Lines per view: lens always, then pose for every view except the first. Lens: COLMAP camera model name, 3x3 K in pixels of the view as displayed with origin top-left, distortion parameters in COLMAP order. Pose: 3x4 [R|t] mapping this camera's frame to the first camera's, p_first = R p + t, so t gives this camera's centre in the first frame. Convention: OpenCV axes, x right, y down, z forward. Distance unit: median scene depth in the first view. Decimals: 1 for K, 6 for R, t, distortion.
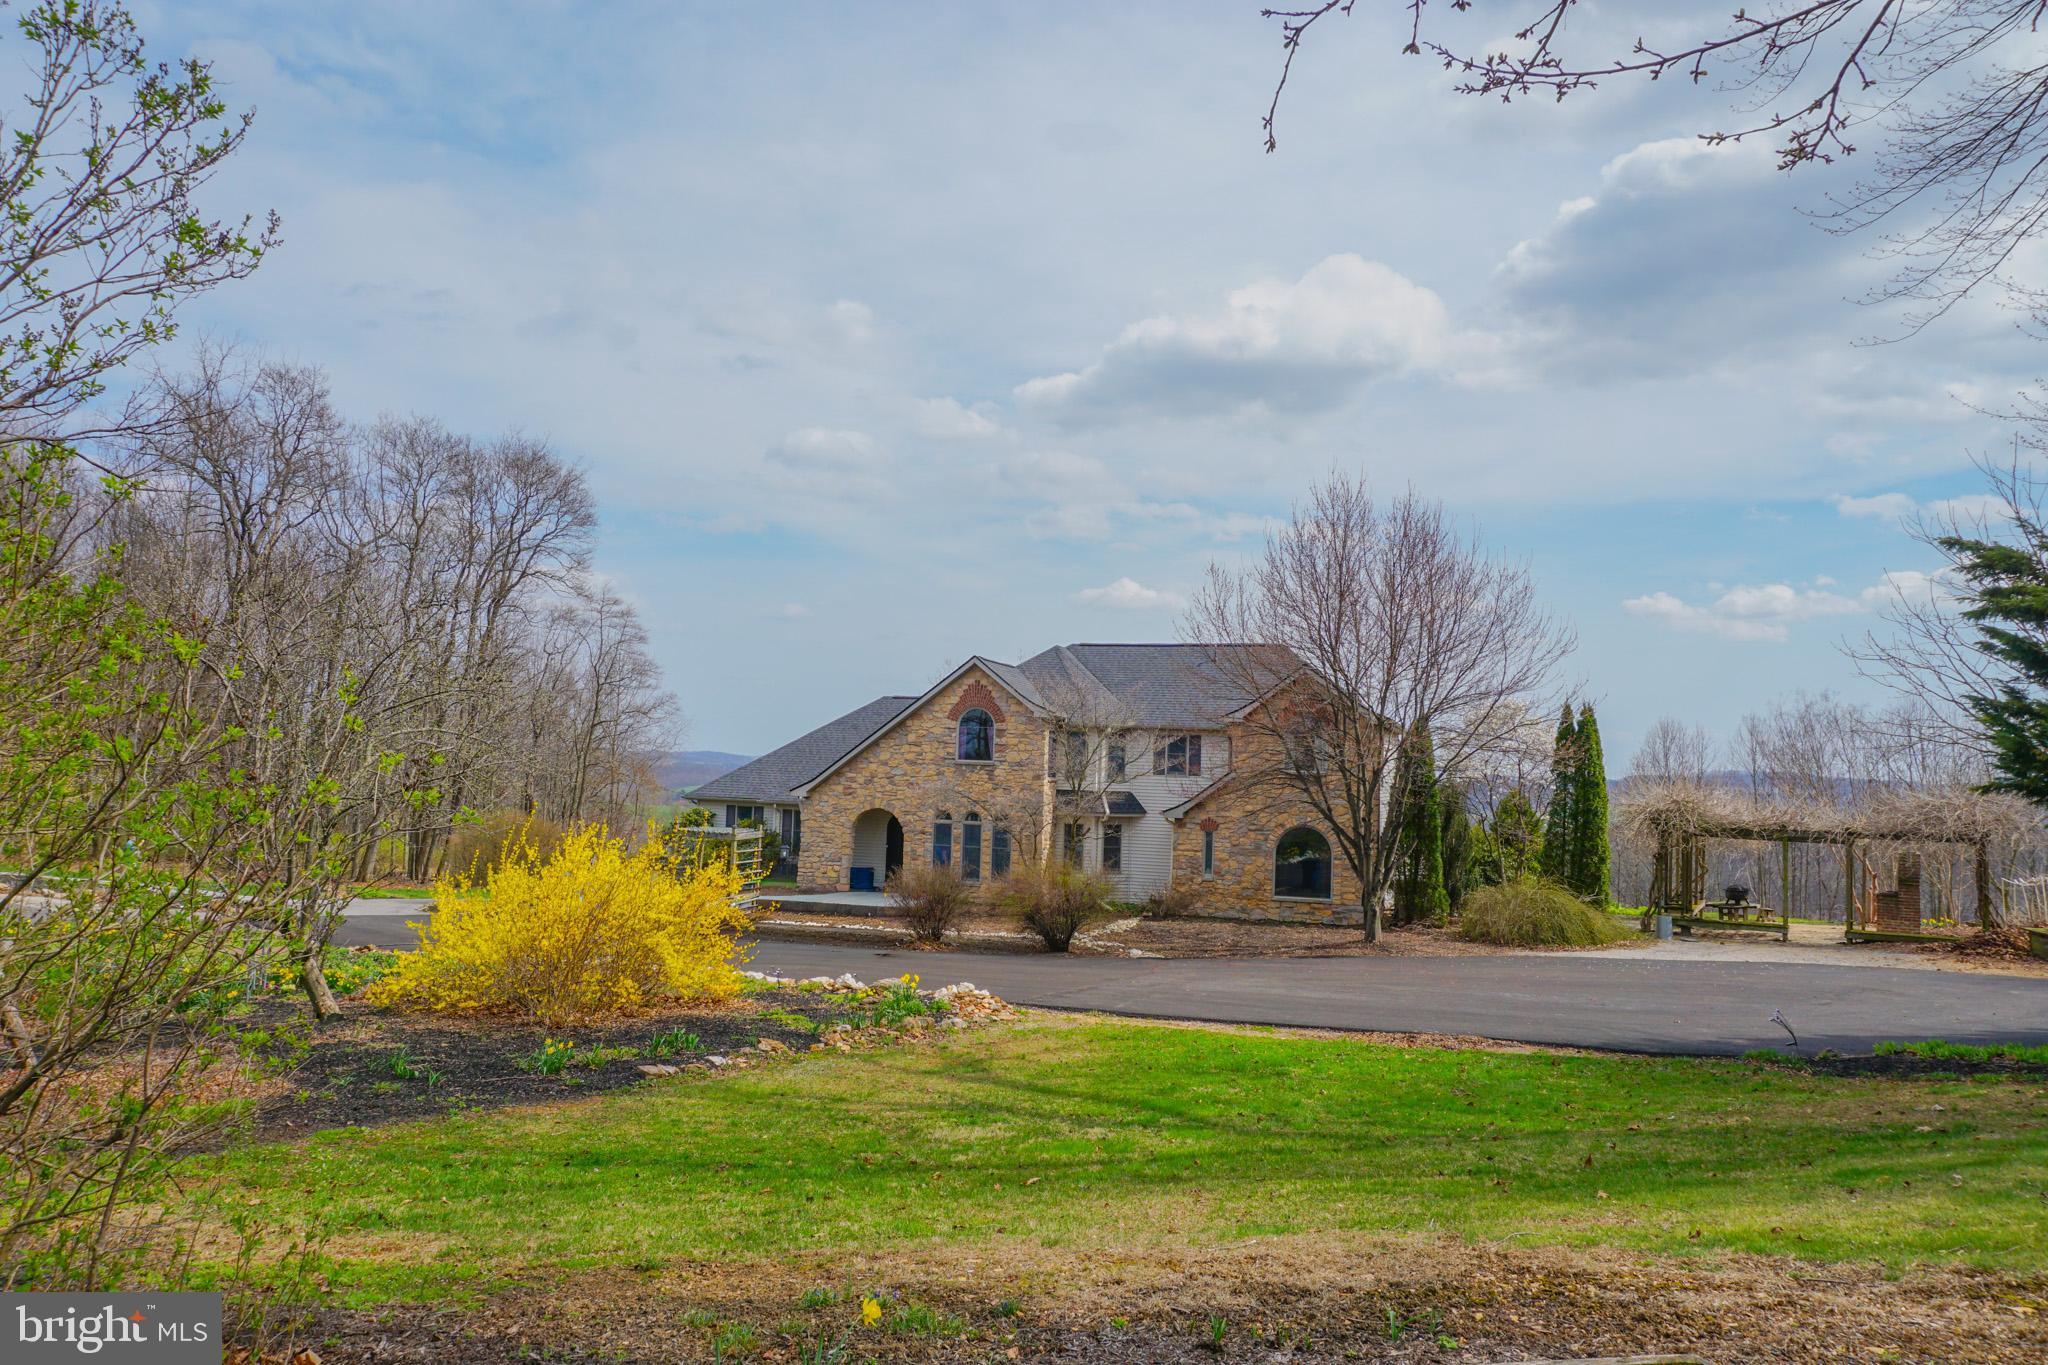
lens RADIAL K [[1391.8, 0, 1024.0], [0, 1391.8, 682.5], [0, 0, 1]] dist [-0.003344, 0.000964]
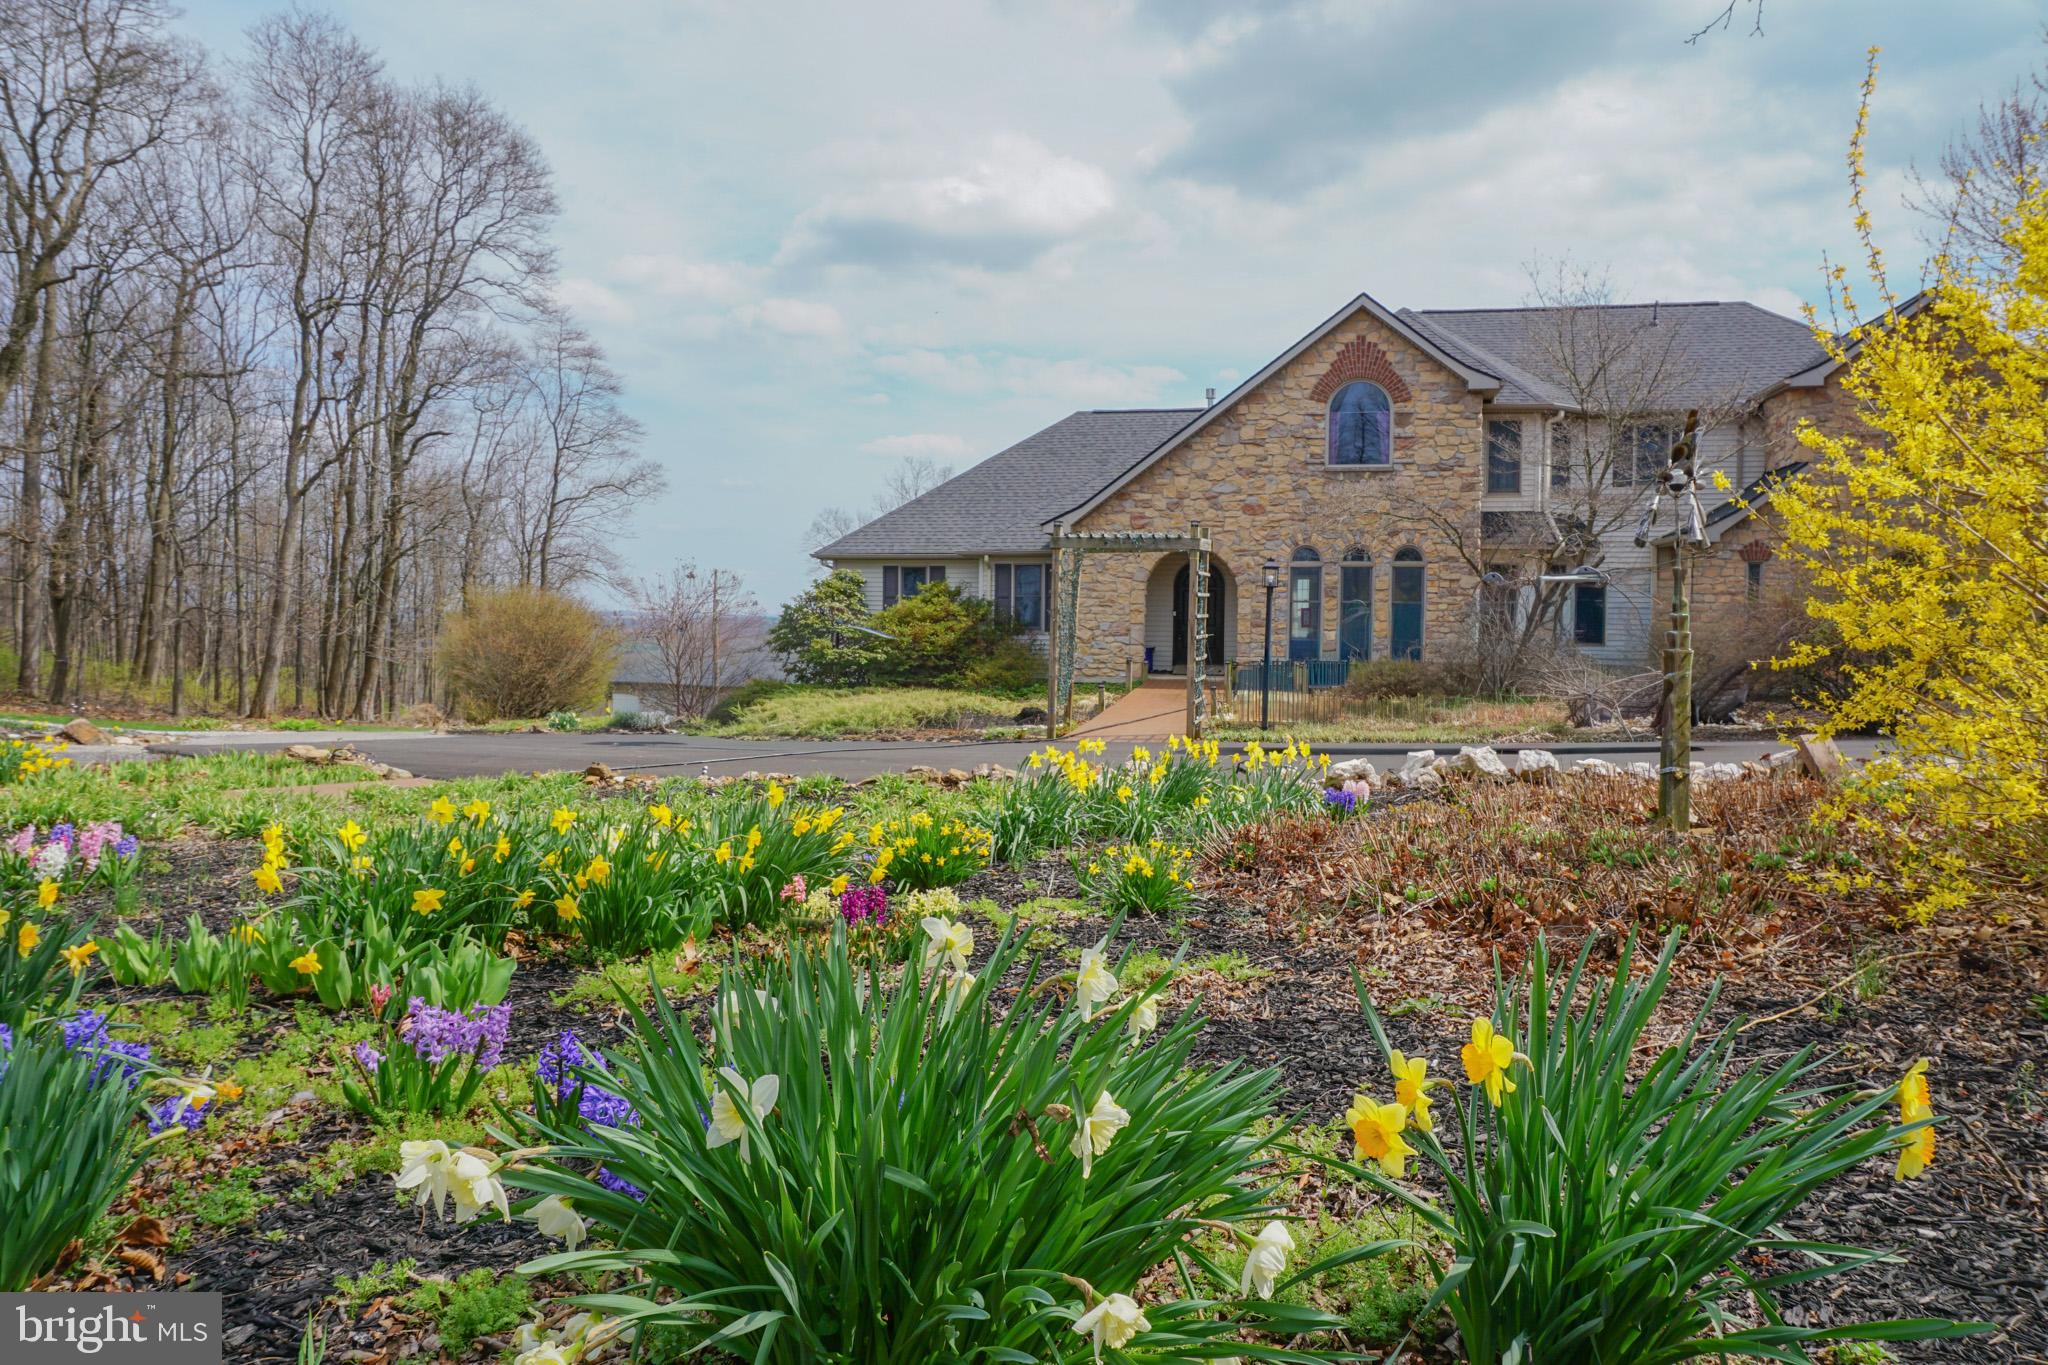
lens RADIAL K [[1391.8, 0, 1024.0], [0, 1391.8, 682.5], [0, 0, 1]] dist [-0.003344, 0.000964]
pose [[0.991196, -0.029674, 0.129035, -0.263198], [0.015973, 0.994244, 0.105946, 0.082834], [-0.131437, -0.102952, 0.985964, 0.374910]]
